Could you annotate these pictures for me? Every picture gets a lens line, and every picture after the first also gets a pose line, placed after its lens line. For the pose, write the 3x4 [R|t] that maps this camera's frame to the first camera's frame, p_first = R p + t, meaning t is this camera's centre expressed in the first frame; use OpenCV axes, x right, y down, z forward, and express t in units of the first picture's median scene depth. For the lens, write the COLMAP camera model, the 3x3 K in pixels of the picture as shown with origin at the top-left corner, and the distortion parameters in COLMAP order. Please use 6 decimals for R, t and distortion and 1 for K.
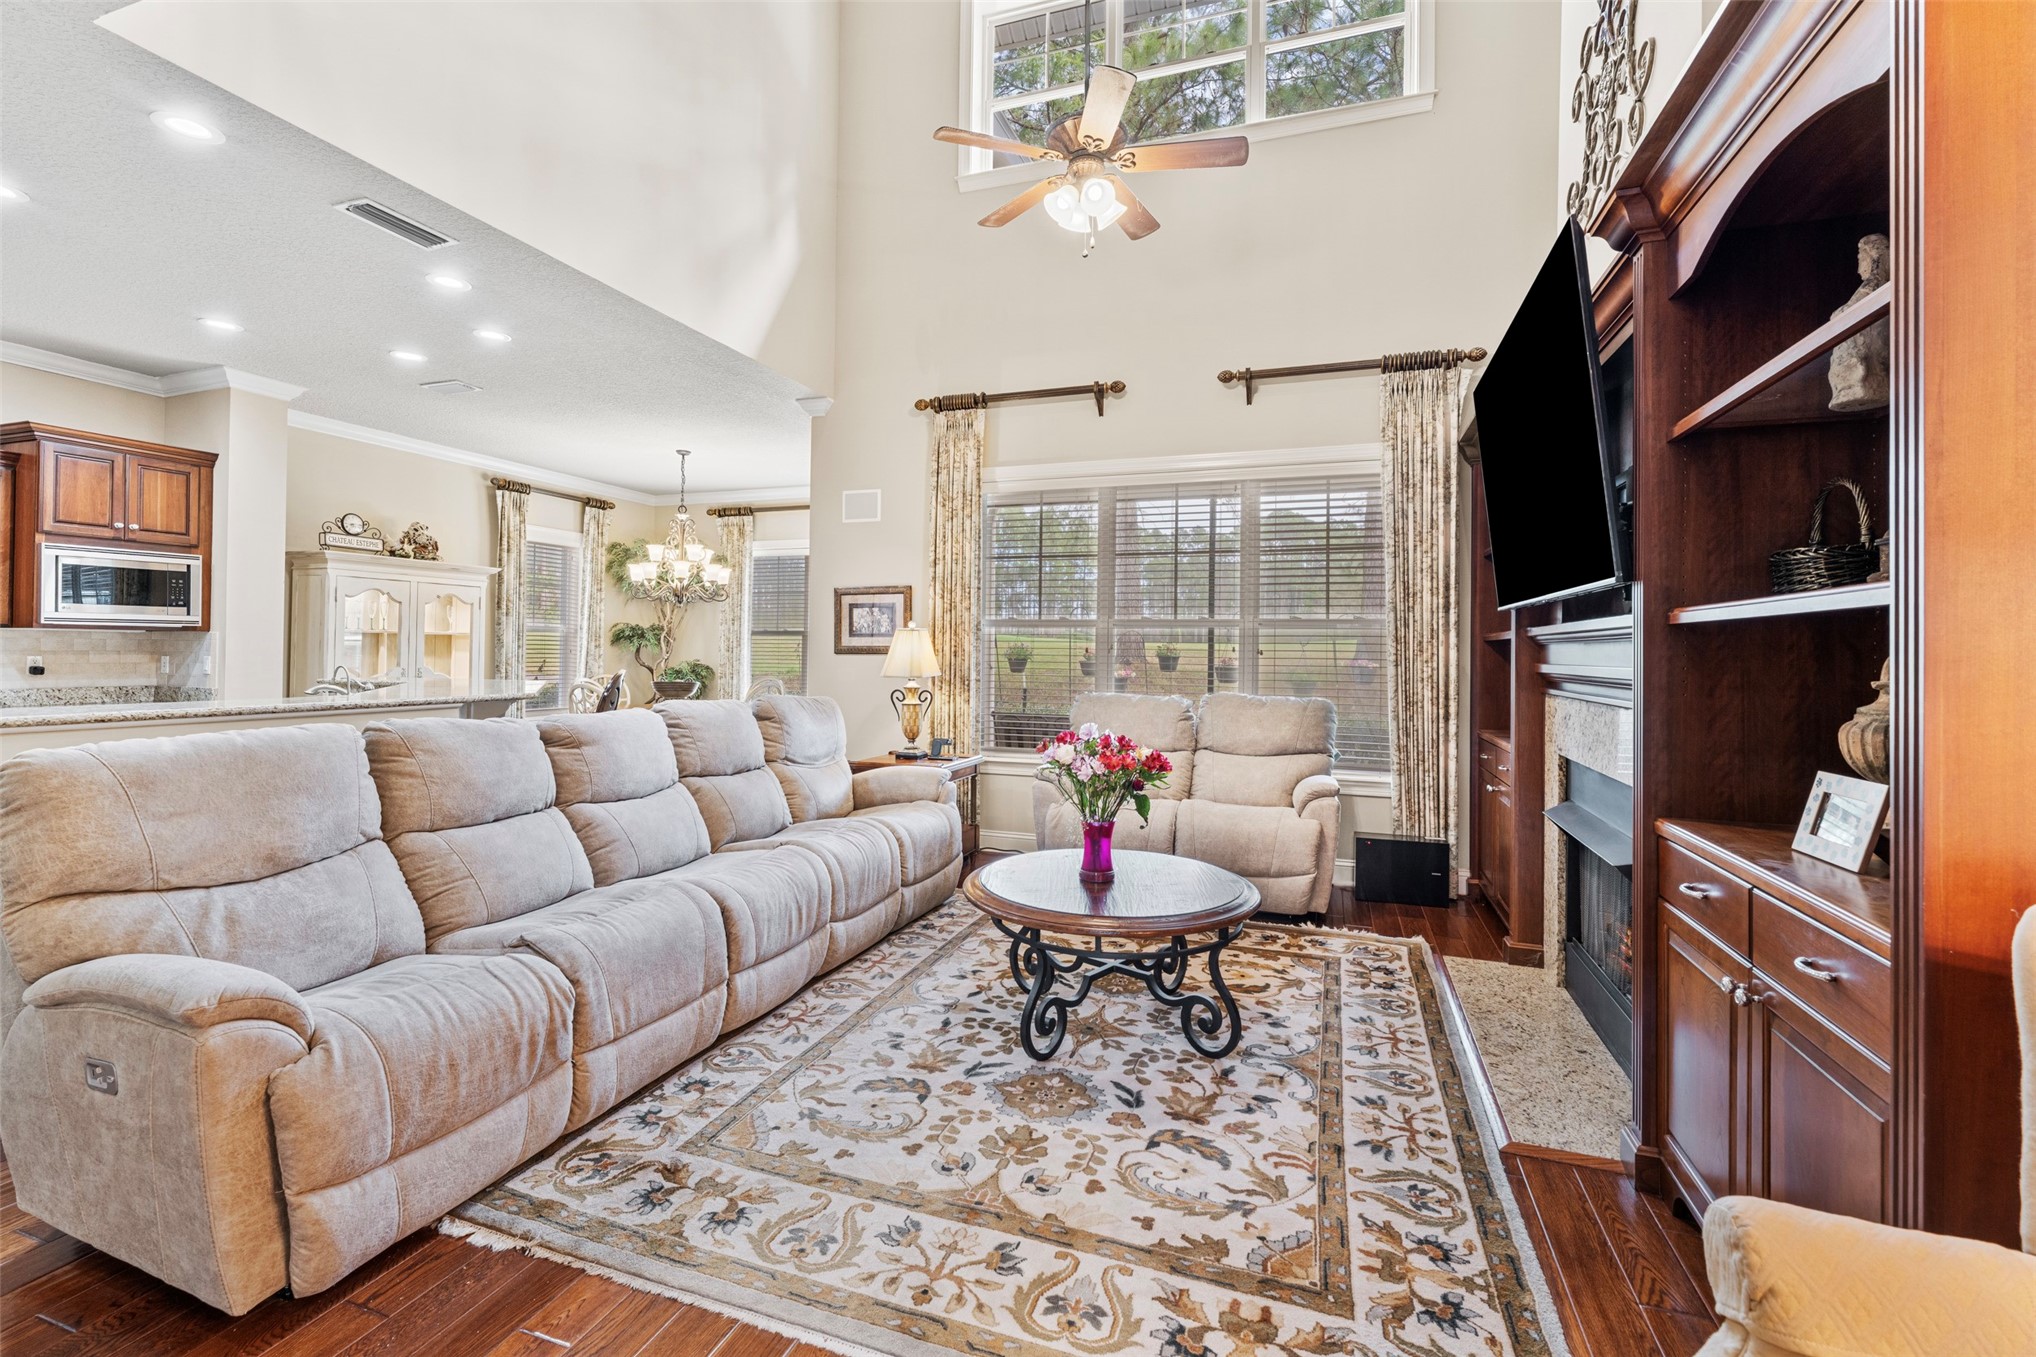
lens RADIAL K [[892.6, 0, 1011.0], [0, 892.6, 644.7], [0, 0, 1]] dist [-0.001918, -0.000445]
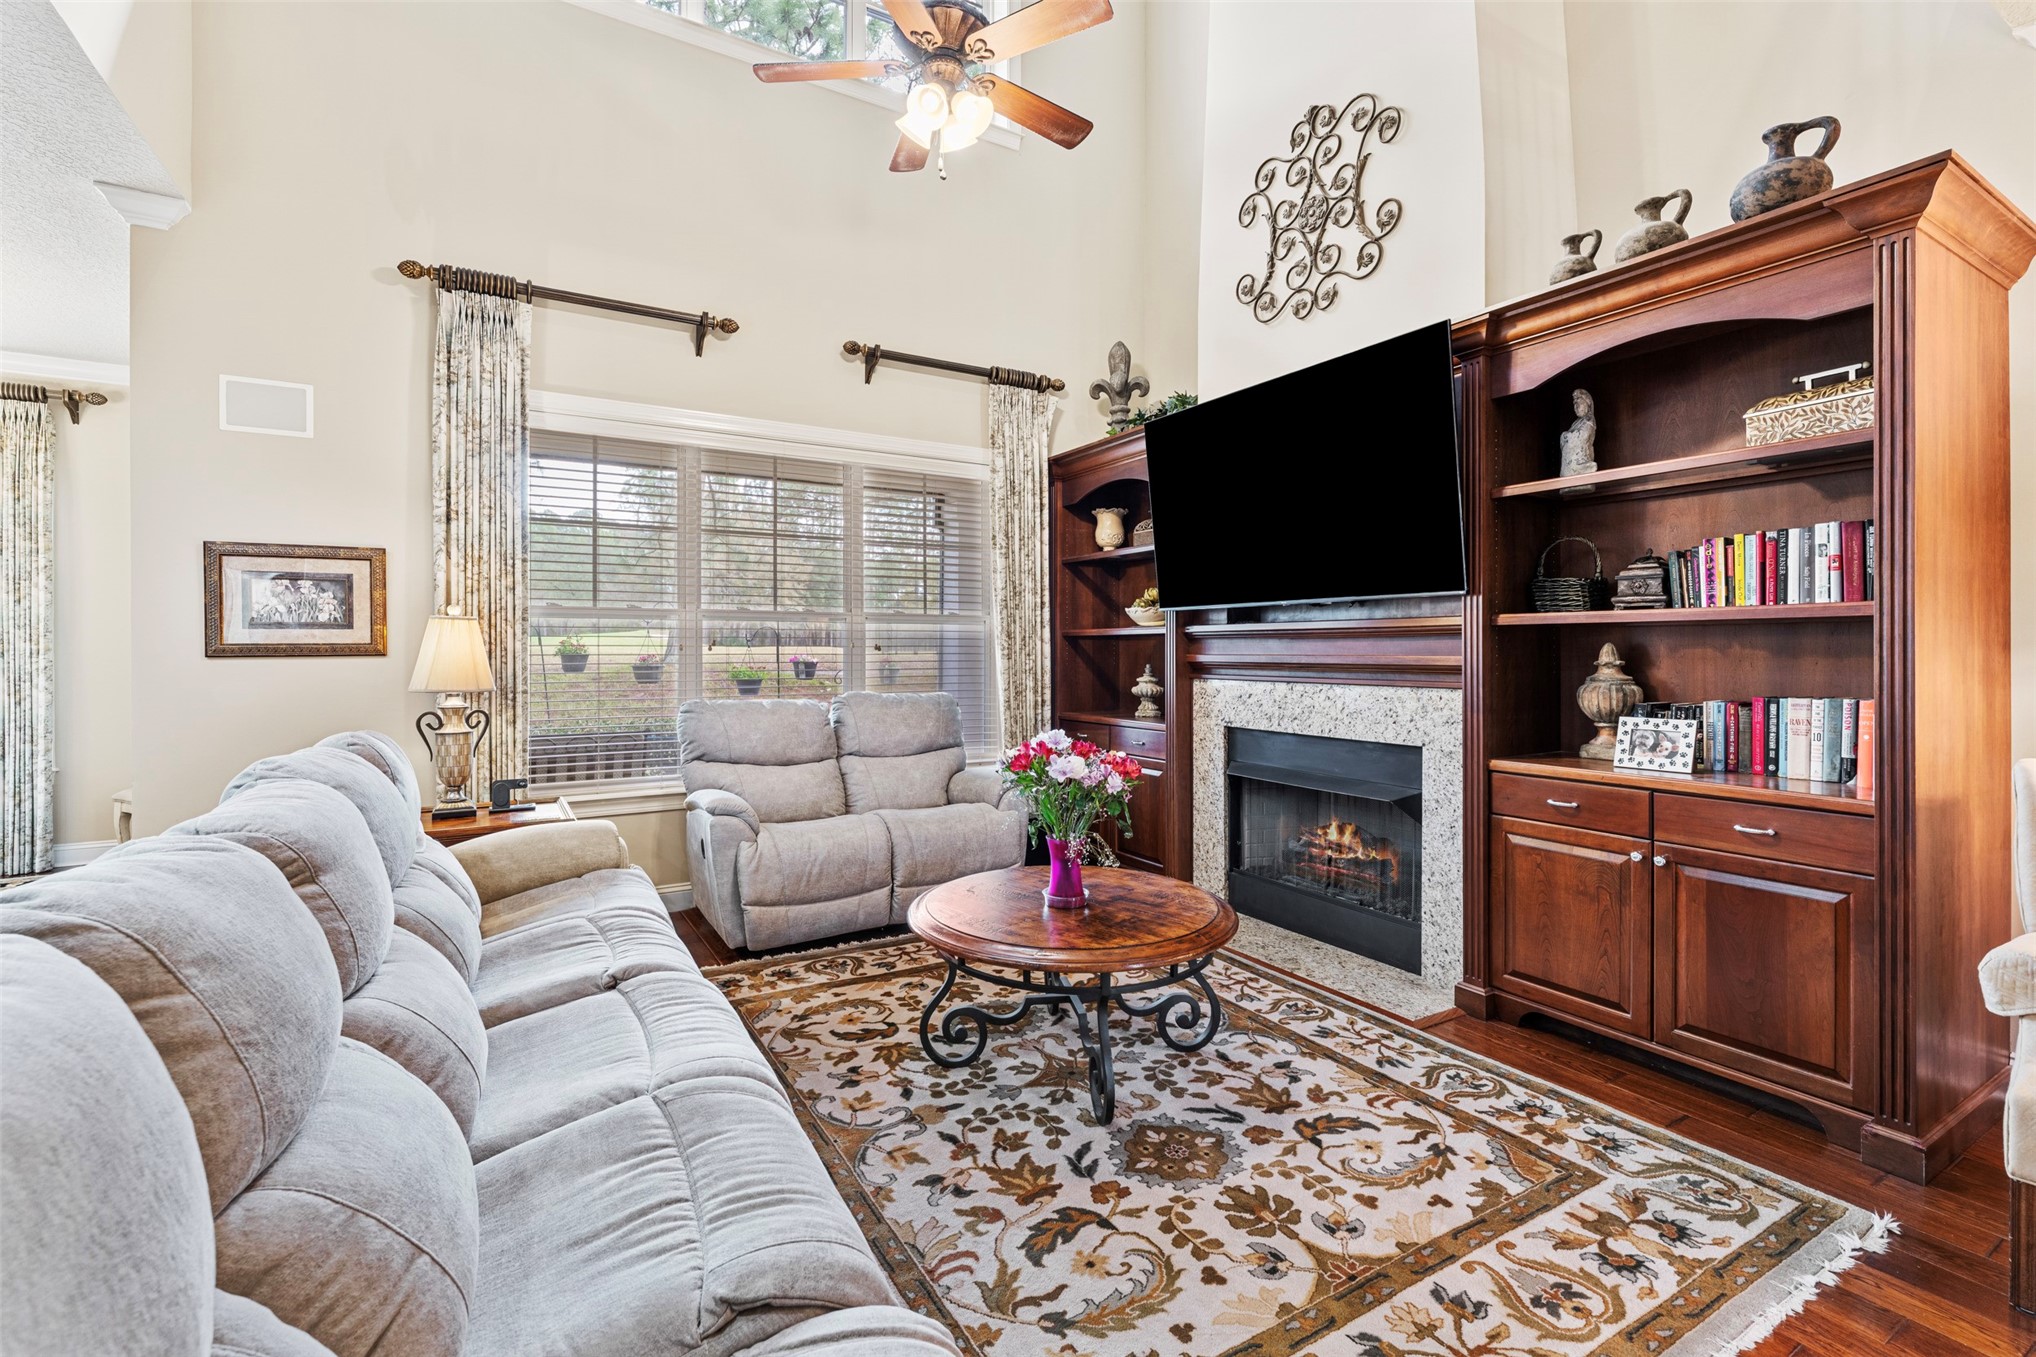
lens RADIAL K [[892.6, 0, 1035.1], [0, 892.6, 653.0], [0, 0, 1]] dist [-0.001918, -0.000445]
pose [[0.636460, -0.014024, 0.771182, -0.580745], [0.001129, 0.999851, 0.017250, -0.003343], [-0.771309, -0.010108, 0.636381, 0.442131]]
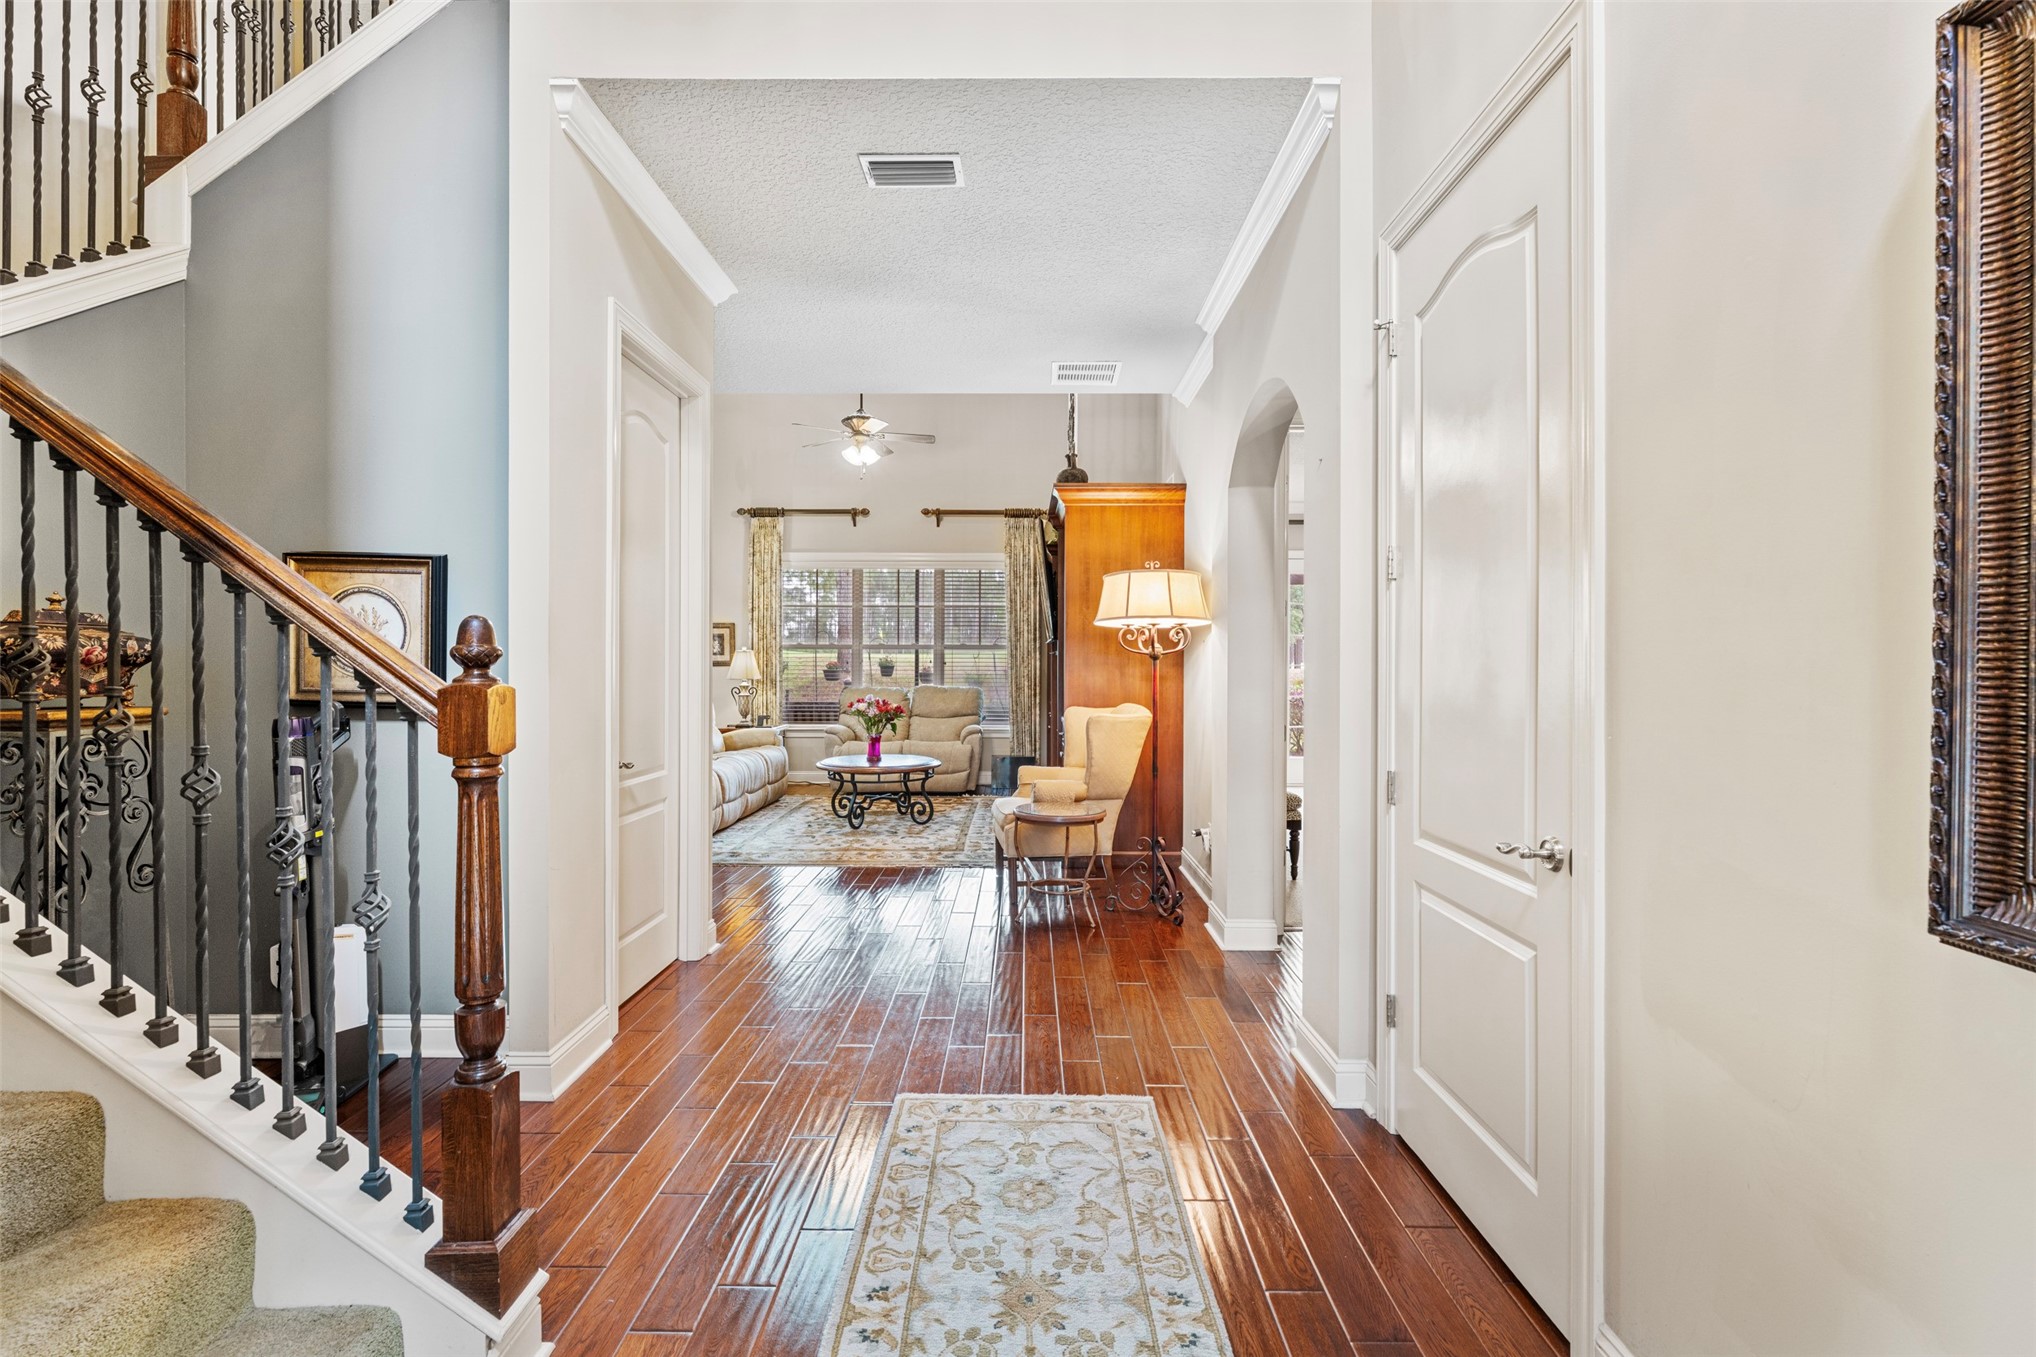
lens RADIAL K [[892.6, 0, 1026.9], [0, 892.6, 668.9], [0, 0, 1]] dist [-0.001918, -0.000445]
pose [[0.939874, -0.009788, 0.341380, -0.312929], [0.003627, 0.999819, 0.018681, -0.021642], [-0.341501, -0.016320, 0.939740, -1.299838]]
